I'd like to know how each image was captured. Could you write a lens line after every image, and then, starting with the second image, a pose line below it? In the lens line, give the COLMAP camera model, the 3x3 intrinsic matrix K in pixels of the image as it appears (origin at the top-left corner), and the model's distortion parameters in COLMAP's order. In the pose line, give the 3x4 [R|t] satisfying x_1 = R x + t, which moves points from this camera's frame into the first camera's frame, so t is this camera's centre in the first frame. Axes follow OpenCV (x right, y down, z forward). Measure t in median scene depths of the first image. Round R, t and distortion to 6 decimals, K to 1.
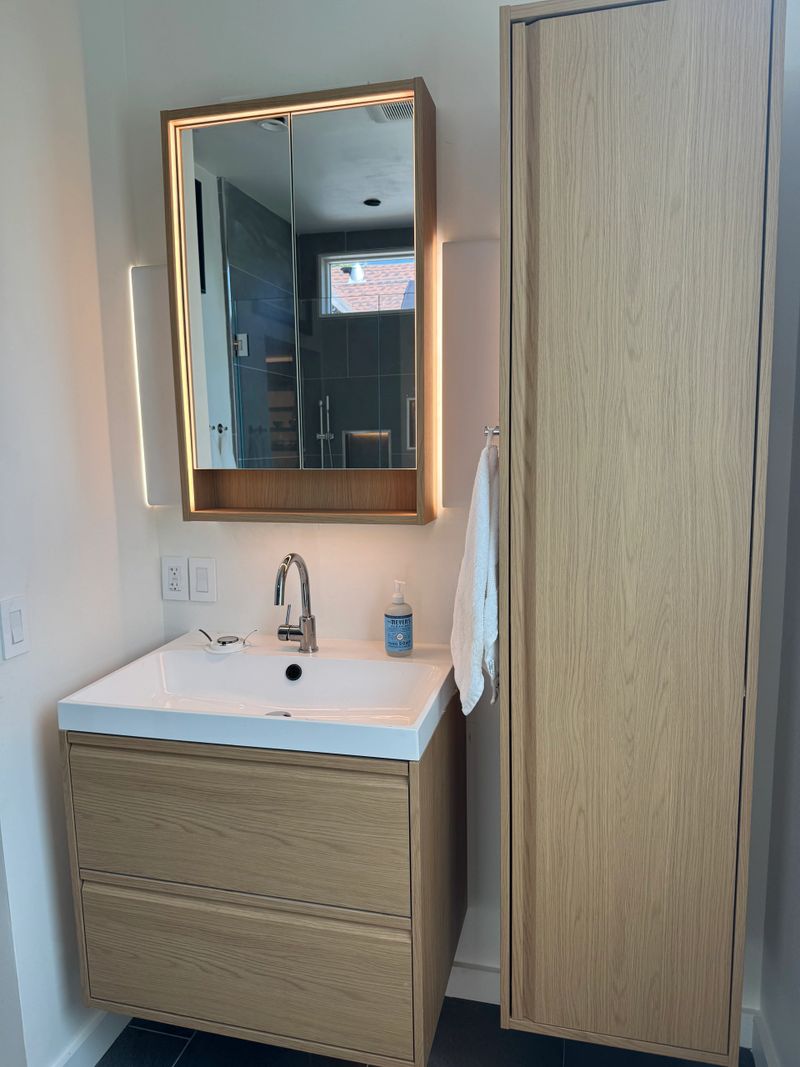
lens RADIAL K [[745.9, 0, 398.1], [0, 745.9, 541.7], [0, 0, 1]] dist [0.040928, -0.056274]
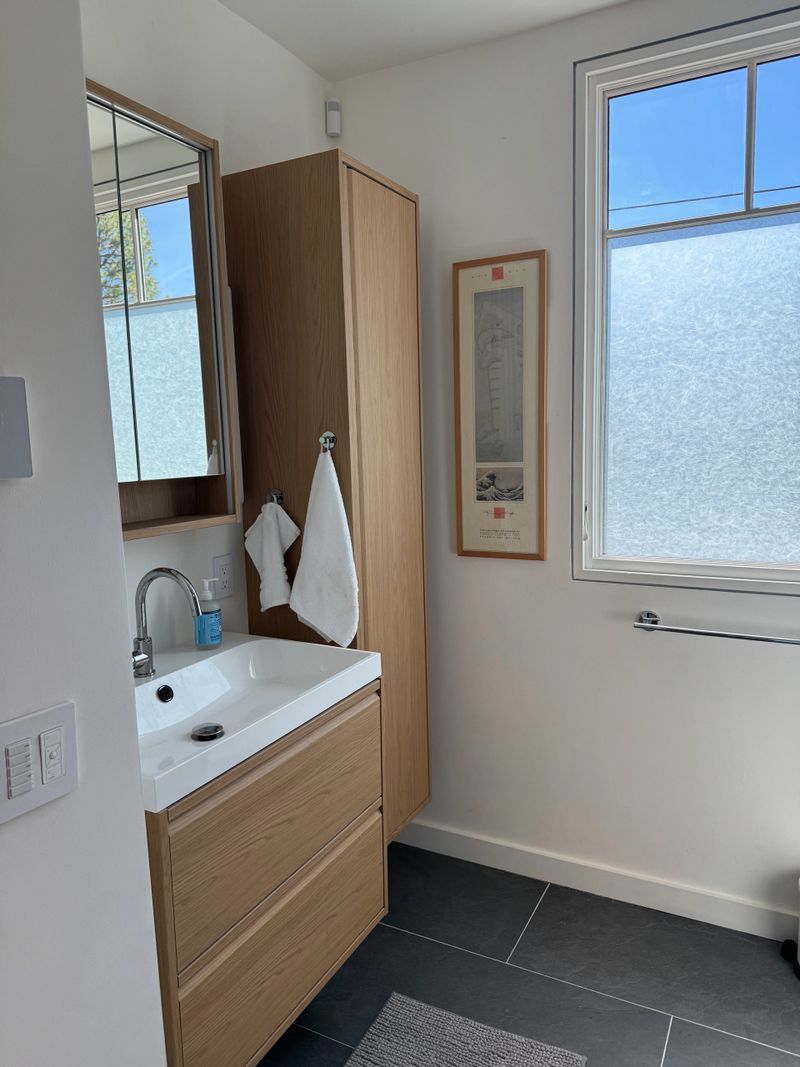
lens RADIAL K [[745.9, 0, 397.5], [0, 745.9, 535.0], [0, 0, 1]] dist [0.040928, -0.056274]
pose [[0.234808, -0.120205, 0.964581, -1.170885], [0.162456, 0.983220, 0.082981, -0.067853], [-0.958370, 0.137217, 0.250396, 0.537383]]
